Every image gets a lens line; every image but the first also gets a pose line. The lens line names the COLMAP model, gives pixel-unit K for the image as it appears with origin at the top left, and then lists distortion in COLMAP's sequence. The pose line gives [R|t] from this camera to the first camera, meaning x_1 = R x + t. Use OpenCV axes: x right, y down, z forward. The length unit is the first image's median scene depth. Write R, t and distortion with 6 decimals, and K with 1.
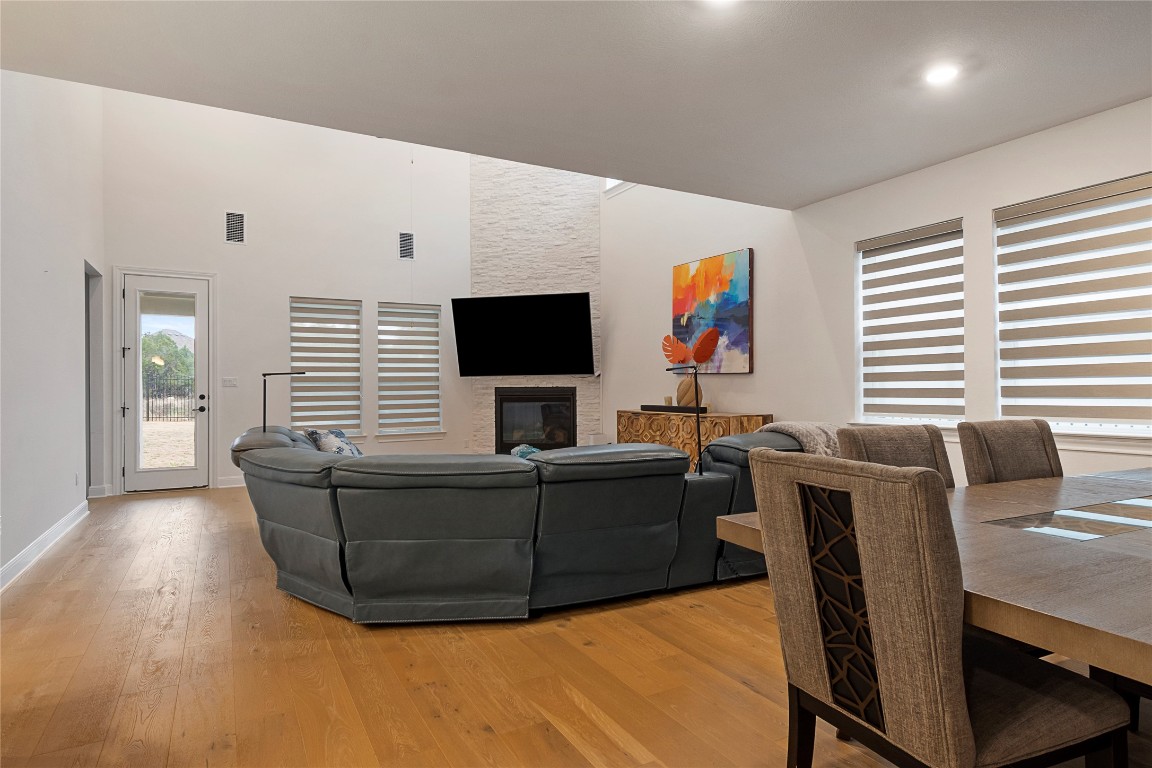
lens RADIAL K [[632.7, 0, 579.9], [0, 632.7, 383.8], [0, 0, 1]] dist [0.003079, -0.001393]
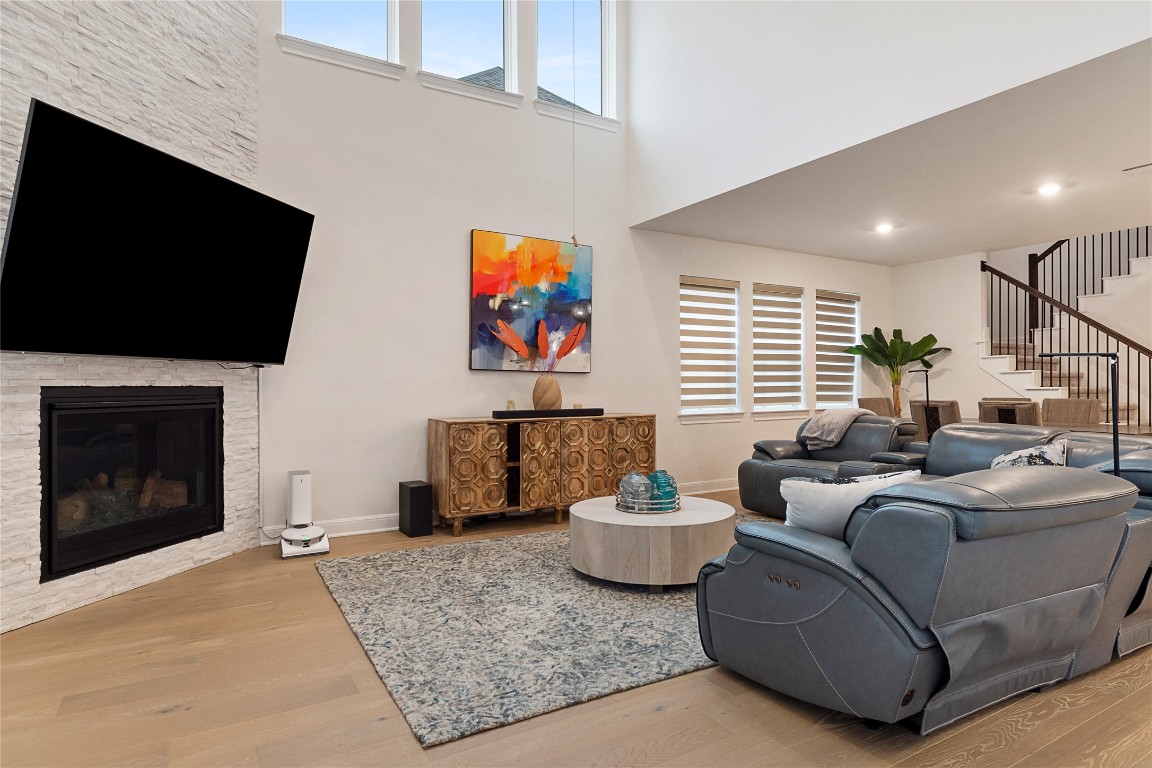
lens RADIAL K [[632.7, 0, 579.9], [0, 632.7, 383.8], [0, 0, 1]] dist [0.003079, -0.001393]
pose [[-0.014714, 0.010733, 0.999834, -0.690507], [-0.001918, 0.999940, -0.010762, 0.010454], [-0.999890, -0.002077, -0.014693, 0.990567]]
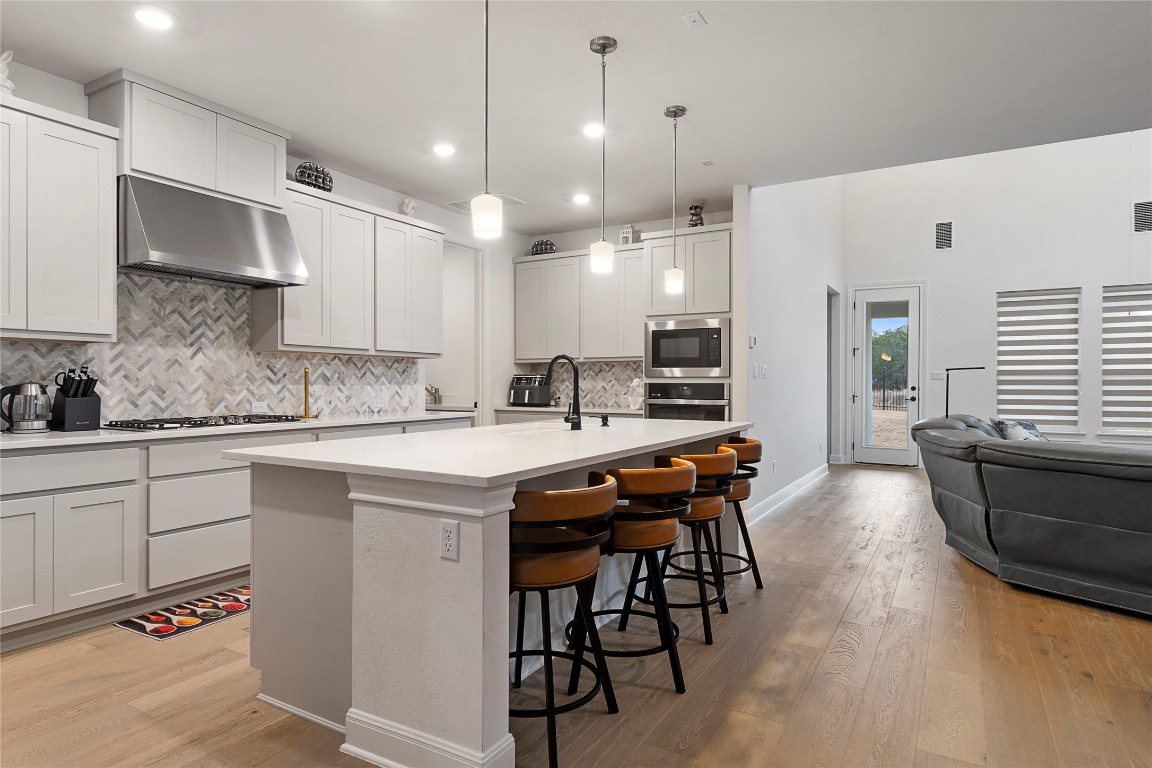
lens RADIAL K [[632.7, 0, 579.9], [0, 632.7, 383.8], [0, 0, 1]] dist [0.003079, -0.001393]
pose [[0.496059, 0.011160, -0.868217, 0.139035], [-0.001410, 0.999926, 0.012047, -0.001018], [0.868288, -0.004751, 0.496038, -0.134691]]
